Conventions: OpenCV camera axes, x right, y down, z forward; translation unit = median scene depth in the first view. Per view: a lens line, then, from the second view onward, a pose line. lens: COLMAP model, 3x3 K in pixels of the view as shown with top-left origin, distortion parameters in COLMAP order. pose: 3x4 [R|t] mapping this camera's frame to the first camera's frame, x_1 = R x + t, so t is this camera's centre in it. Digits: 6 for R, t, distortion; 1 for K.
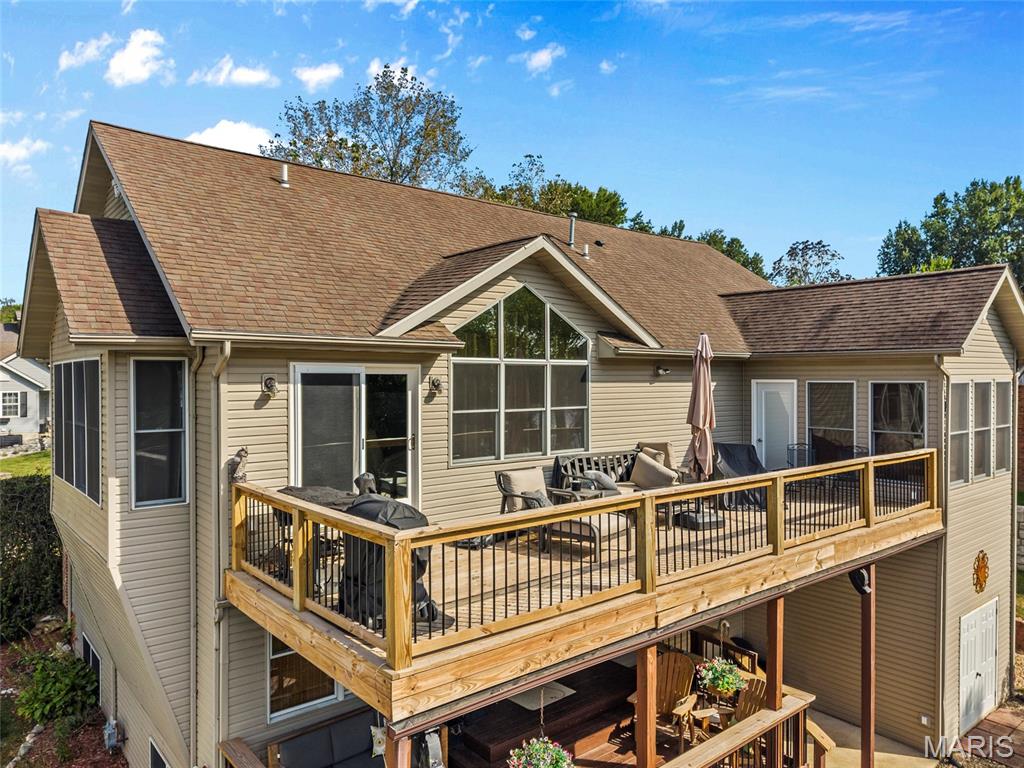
lens RADIAL K [[693.1, 0, 512.0], [0, 693.1, 384.0], [0, 0, 1]] dist [0.063418, -0.070004]
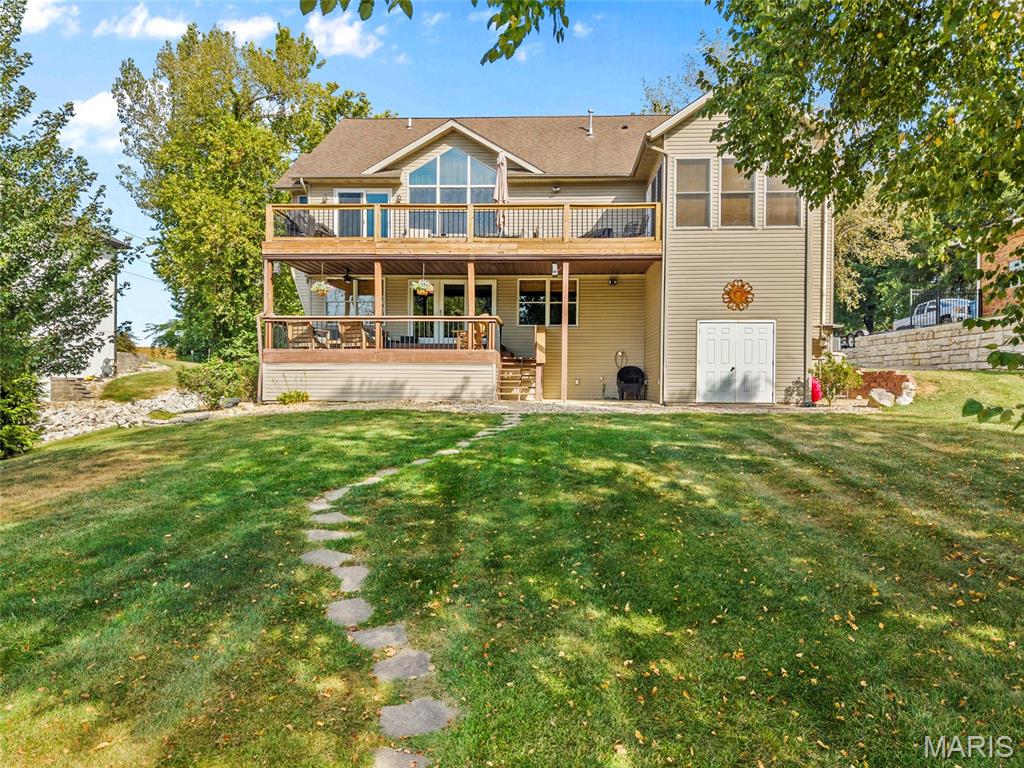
lens RADIAL K [[711.4, 0, 492.7], [0, 711.4, 368.2], [0, 0, 1]] dist [0.054808, -0.077602]
pose [[0.750134, 0.002599, -0.661280, 1.583252], [-0.011546, 0.999891, -0.009168, 0.550255], [0.661185, 0.014512, 0.750083, -0.496525]]
